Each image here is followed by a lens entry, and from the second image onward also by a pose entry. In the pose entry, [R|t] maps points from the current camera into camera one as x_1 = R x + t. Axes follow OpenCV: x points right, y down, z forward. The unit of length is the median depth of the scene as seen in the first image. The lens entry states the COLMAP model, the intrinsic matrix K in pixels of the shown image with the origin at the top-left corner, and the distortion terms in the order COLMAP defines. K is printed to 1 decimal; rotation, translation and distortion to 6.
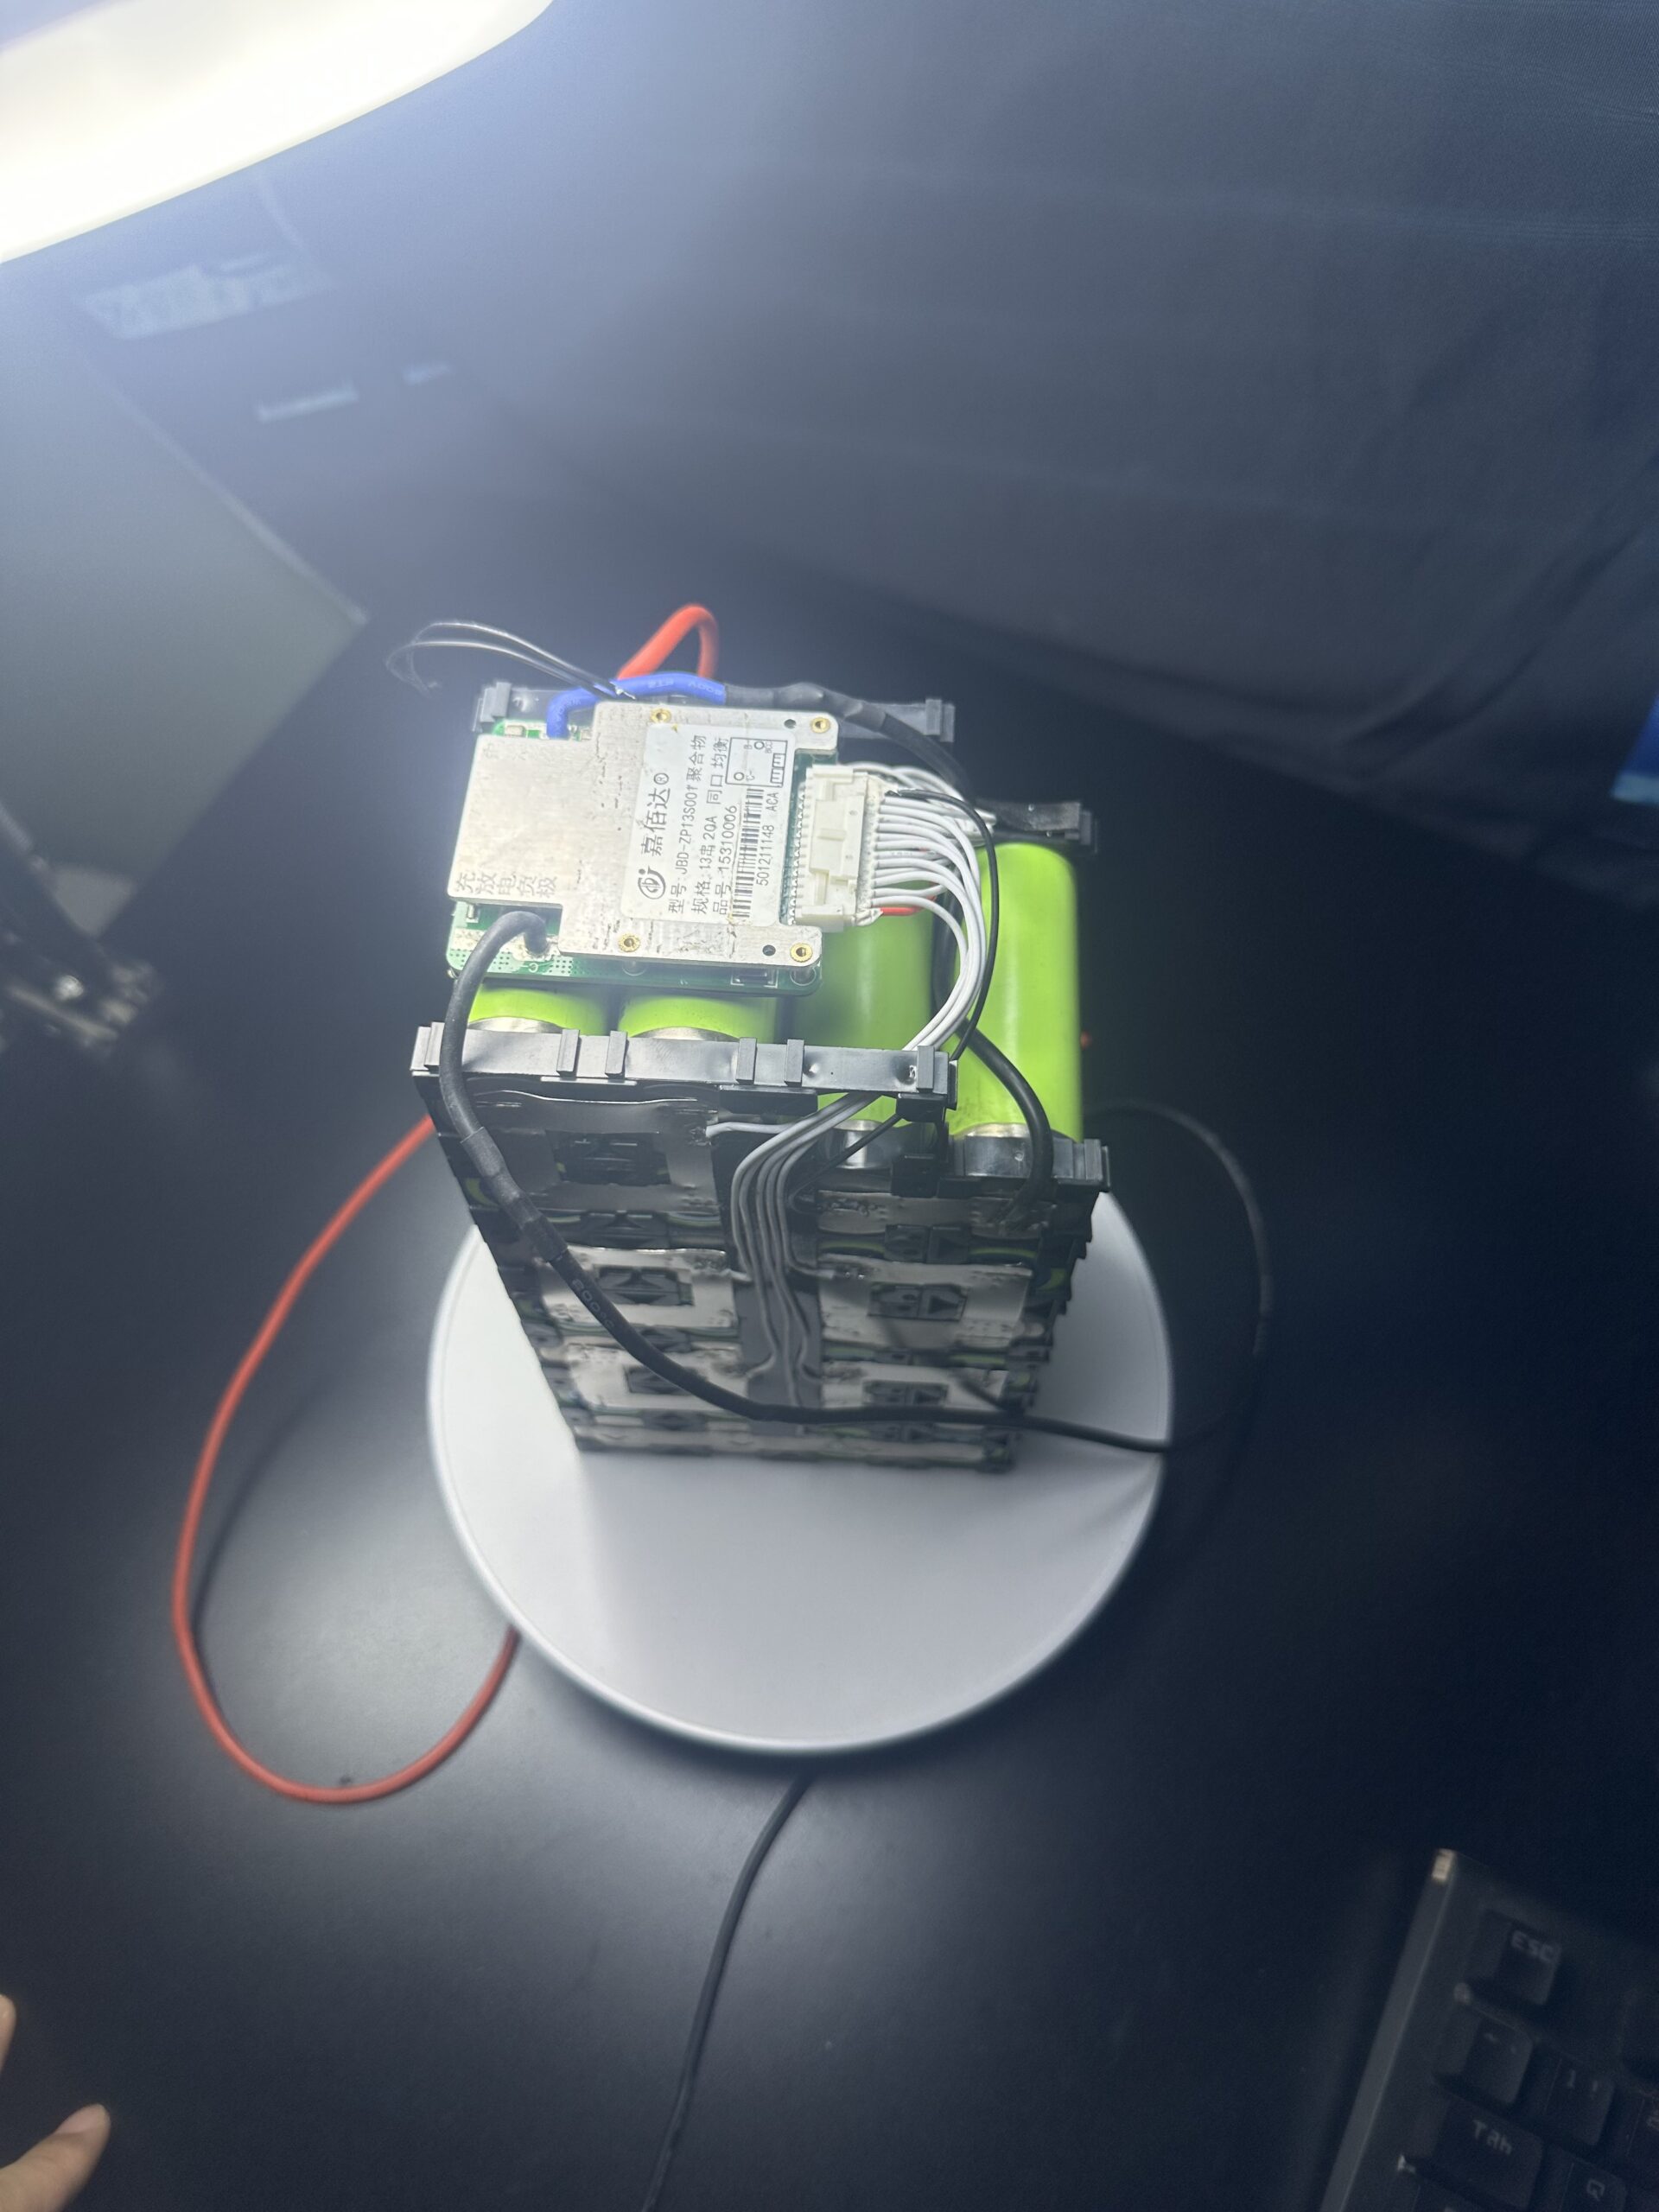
lens RADIAL K [[1640.5, 0, 830.6], [0, 1640.5, 1090.4], [0, 0, 1]] dist [0.008532, 0.006880]
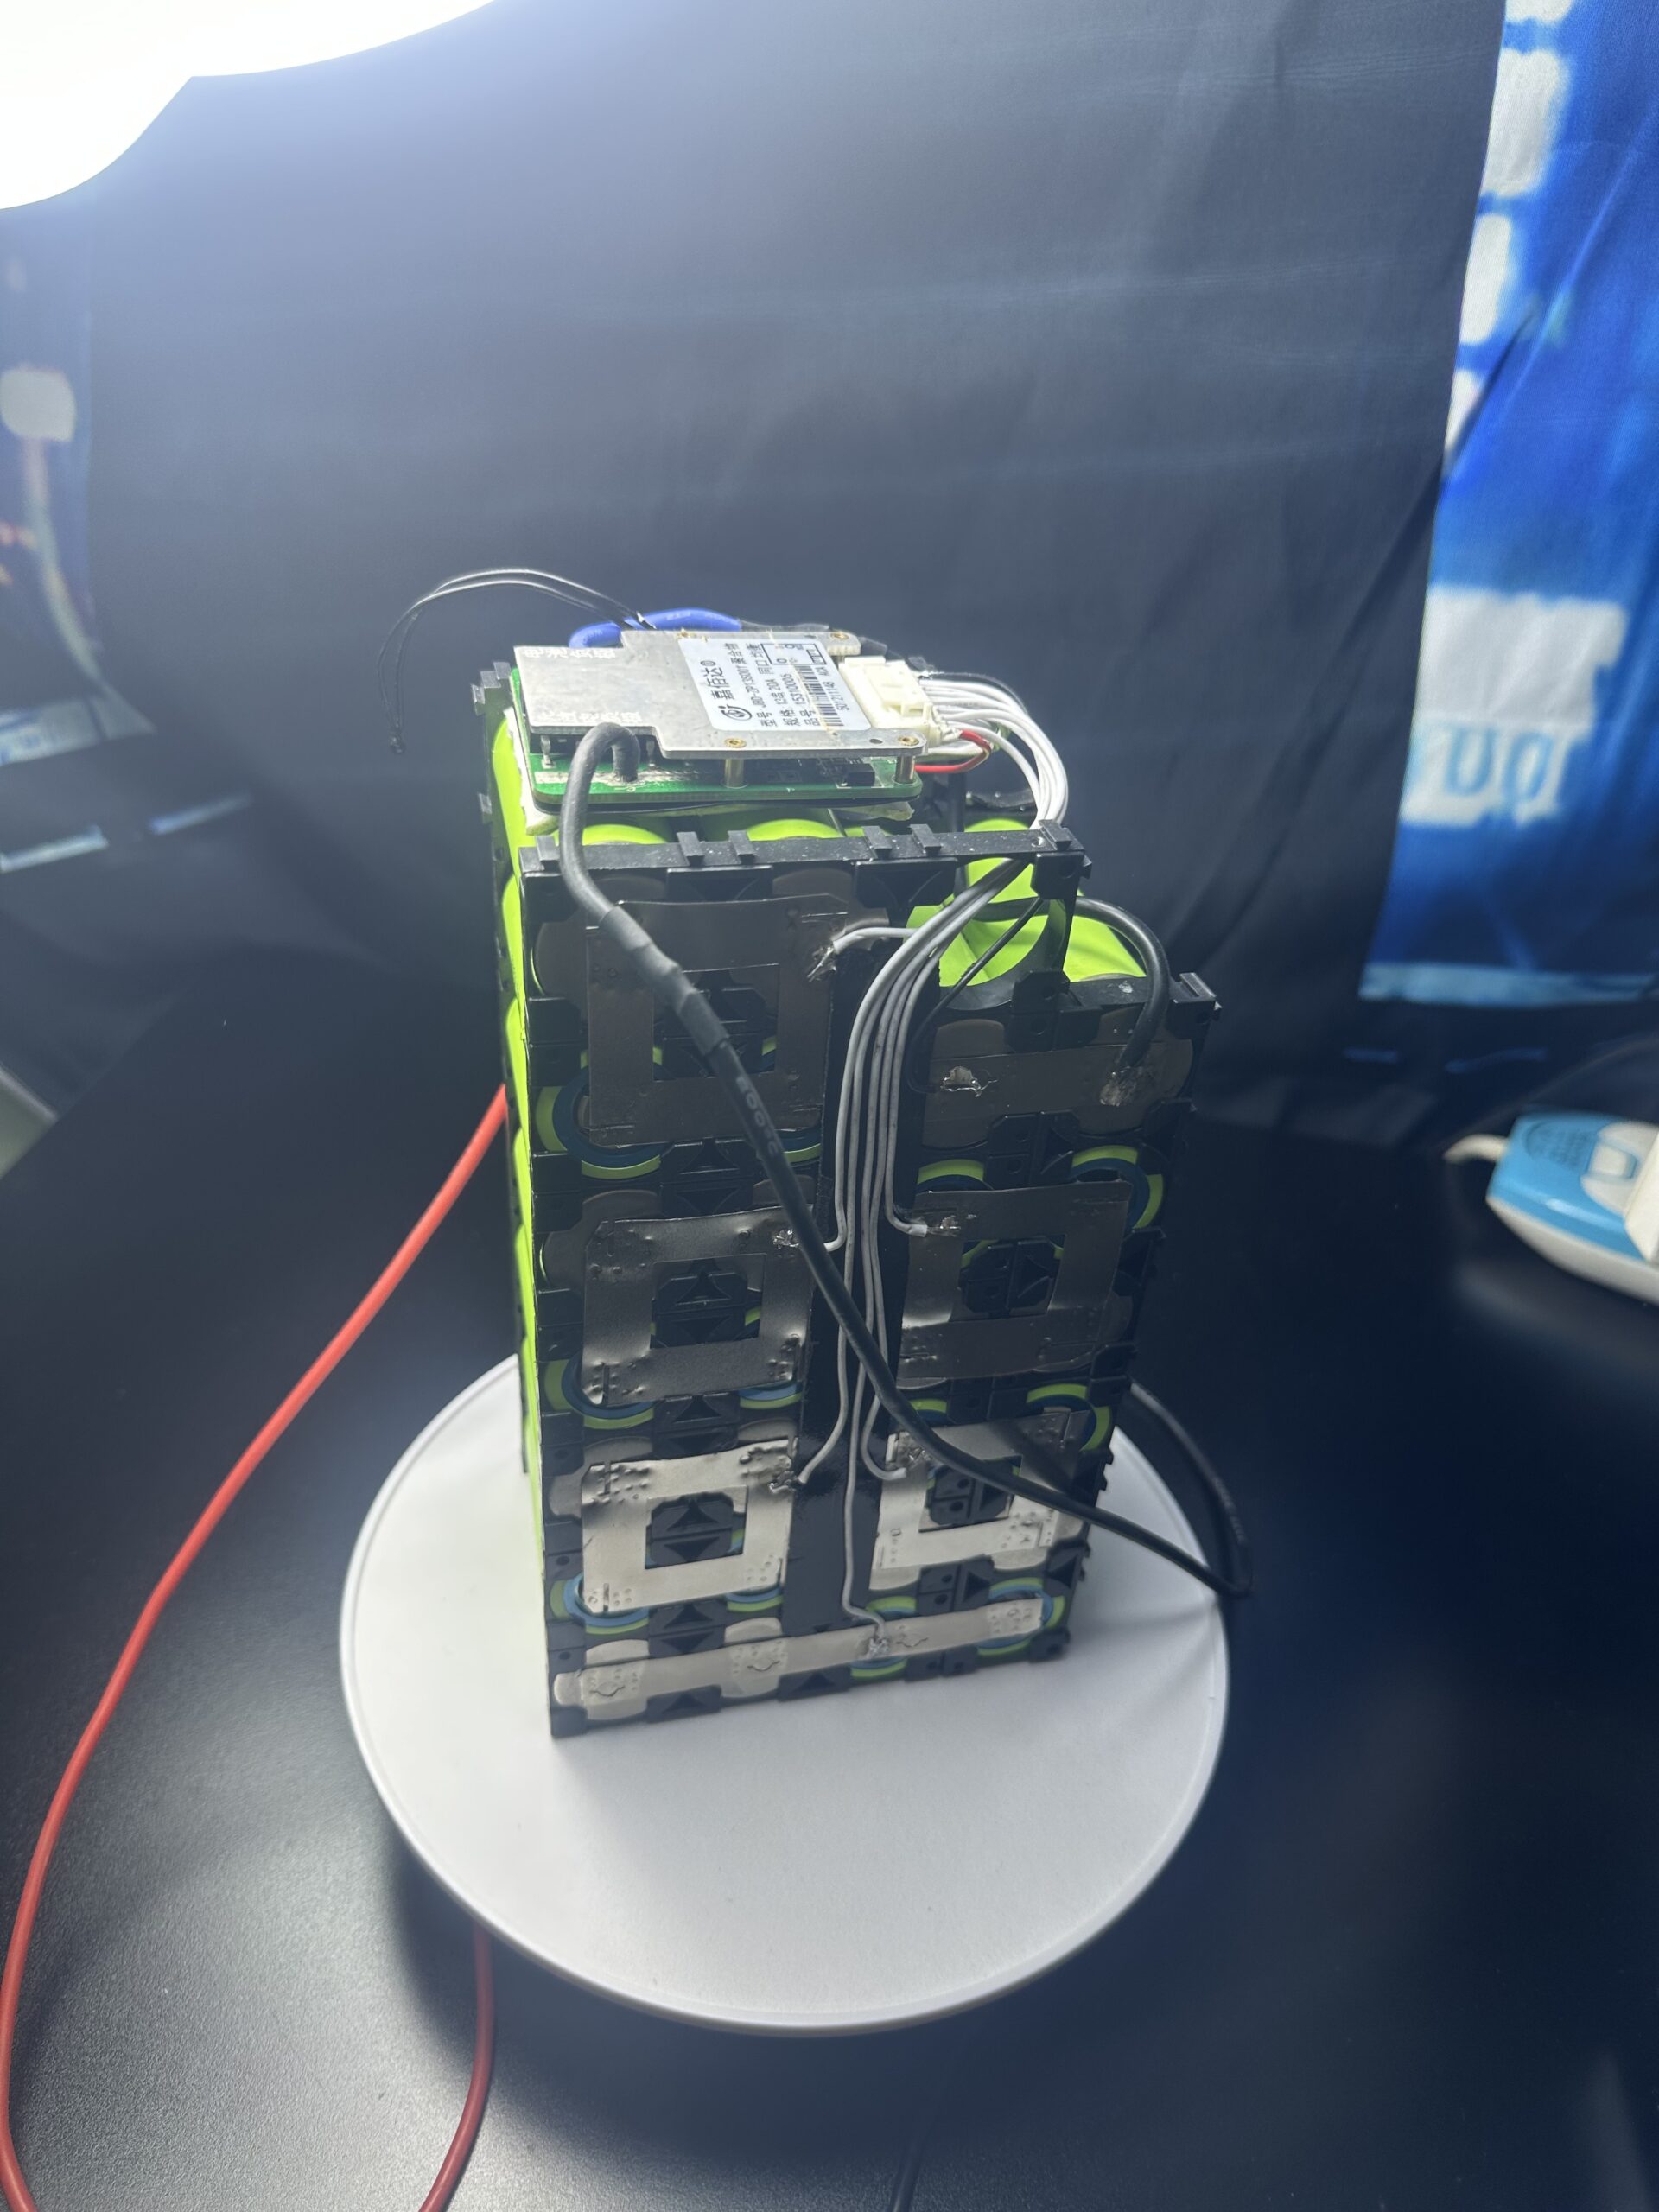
lens RADIAL K [[1640.5, 0, 817.1], [0, 1640.5, 1099.7], [0, 0, 1]] dist [0.008532, 0.006880]
pose [[0.956677, -0.101459, 0.272903, -0.254741], [0.212403, 0.884290, -0.415832, 0.356779], [-0.199136, 0.455782, 0.867529, 0.178119]]
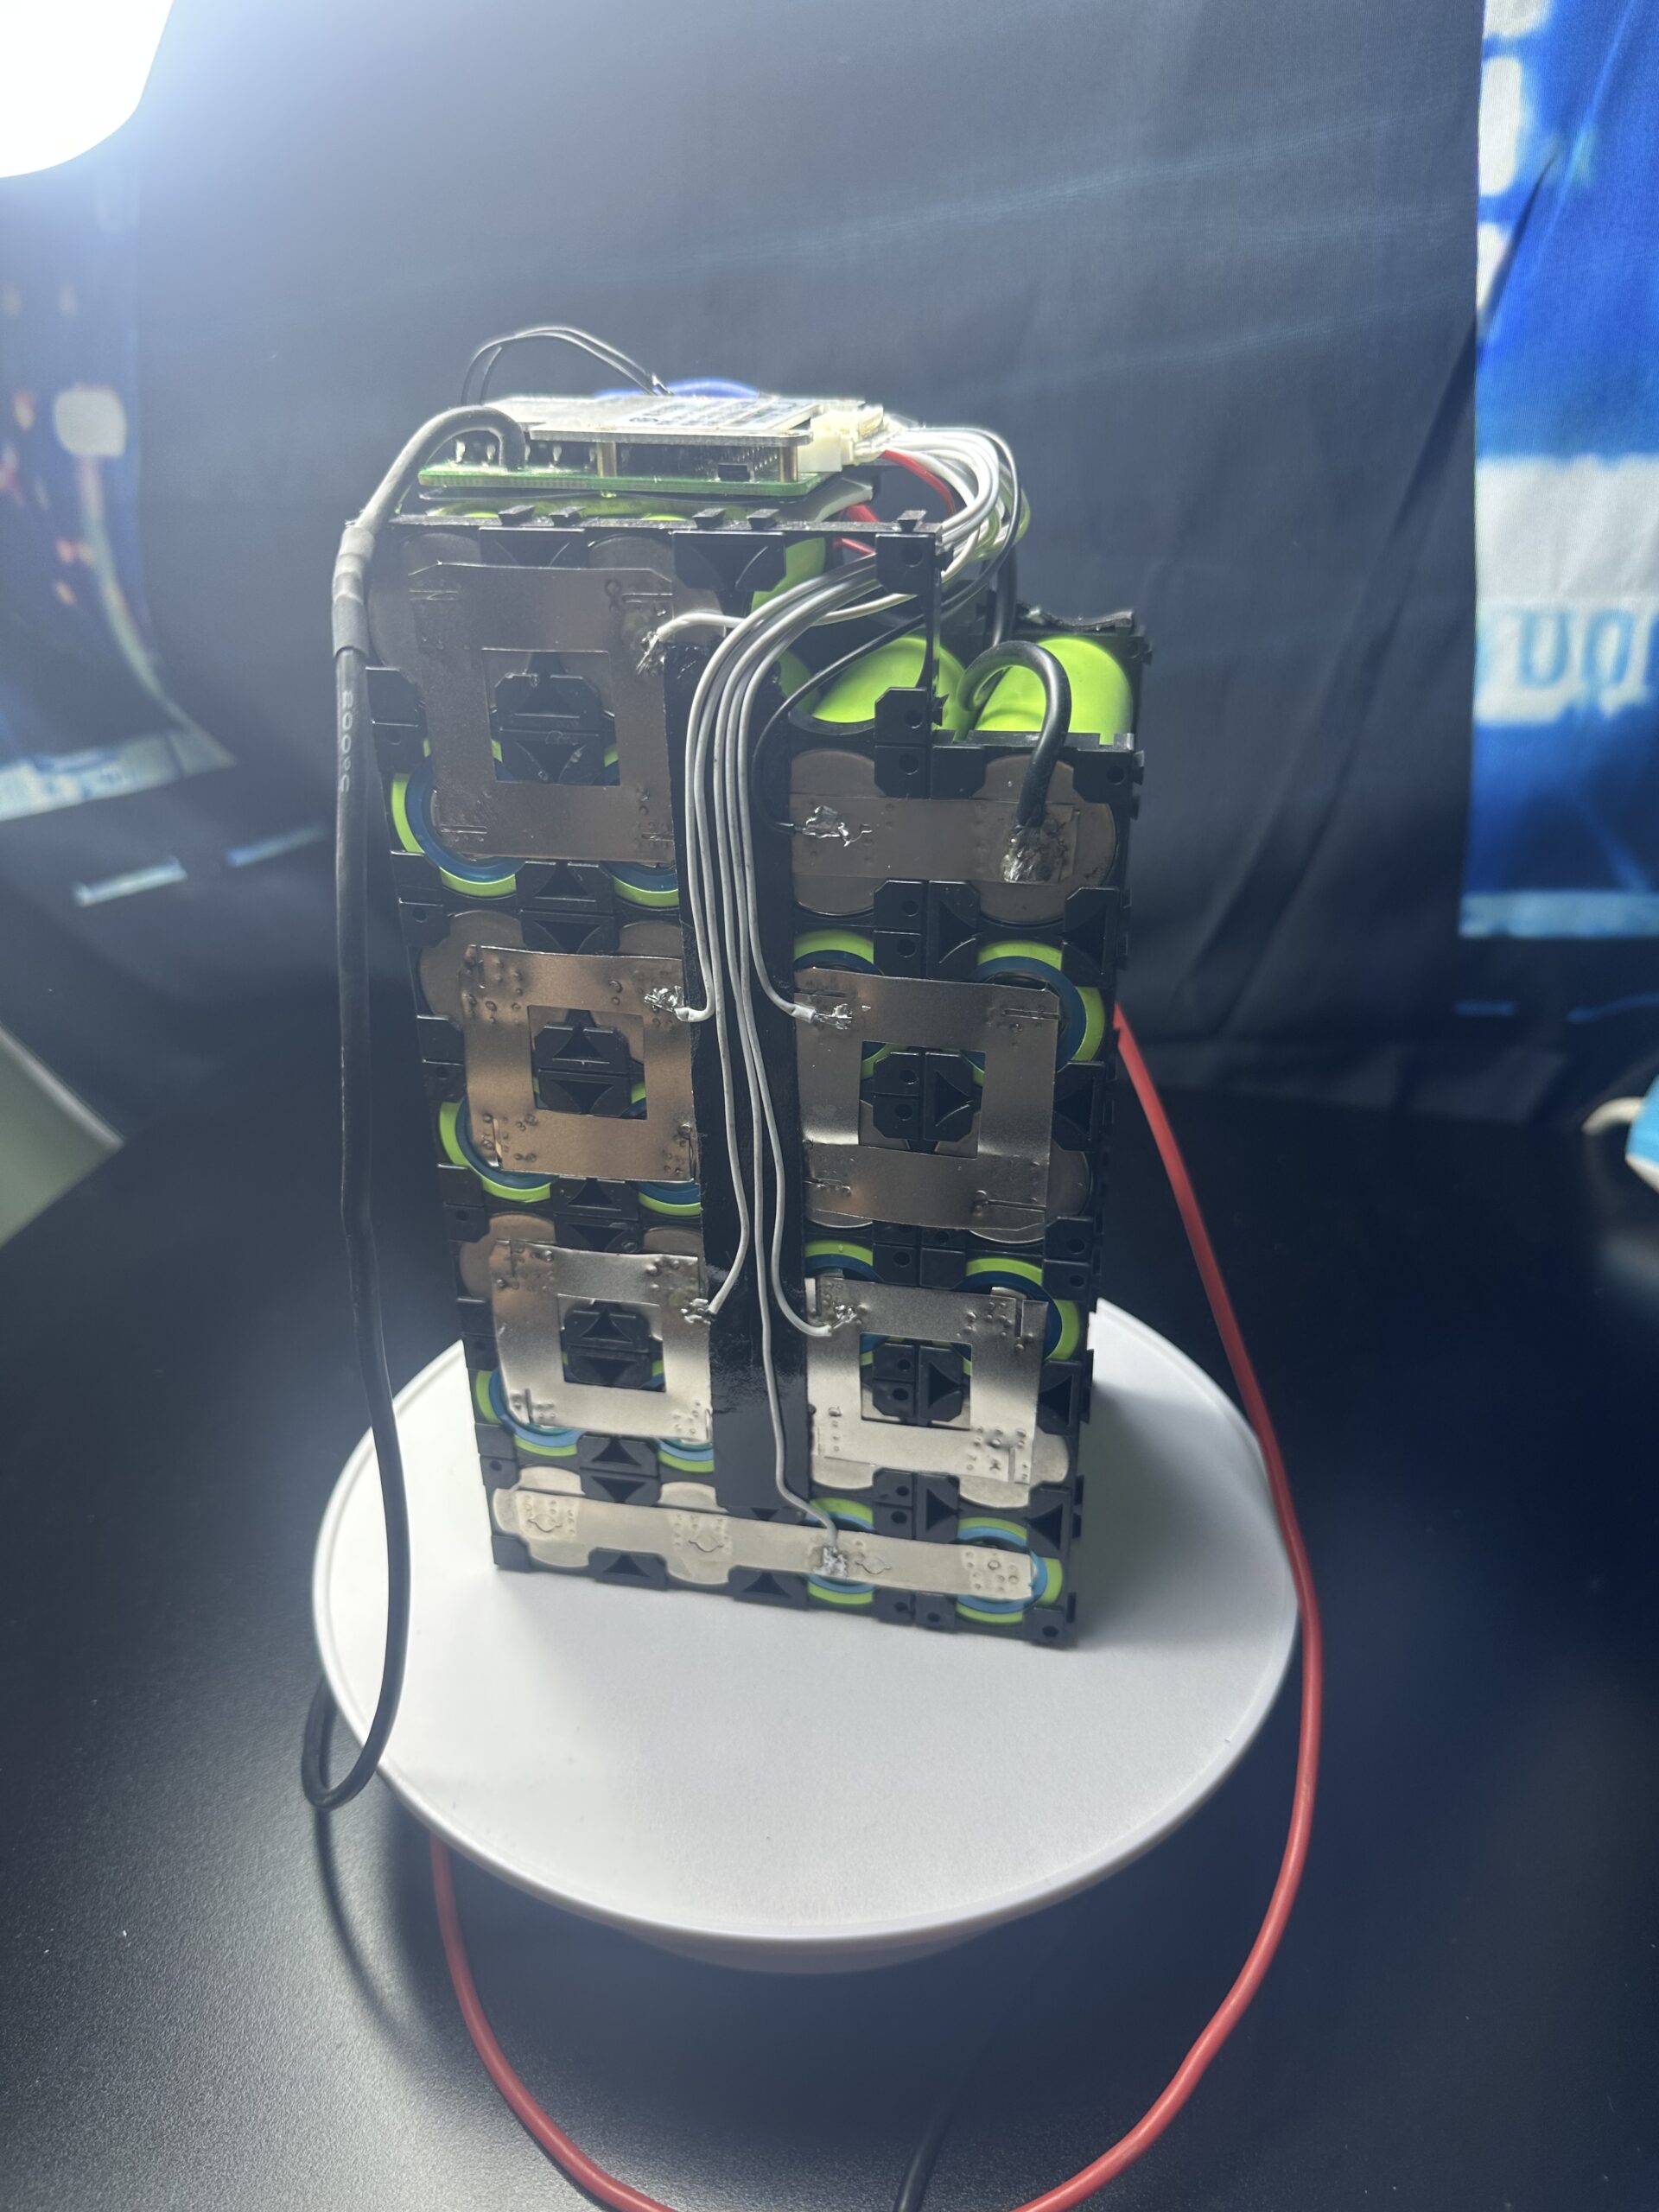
lens RADIAL K [[1640.5, 0, 830.5], [0, 1640.5, 1105.7], [0, 0, 1]] dist [0.008532, 0.006880]
pose [[0.976044, -0.118667, 0.182365, -0.153803], [0.199417, 0.823127, -0.531691, 0.506960], [-0.087015, 0.555320, 0.827072, 0.310416]]
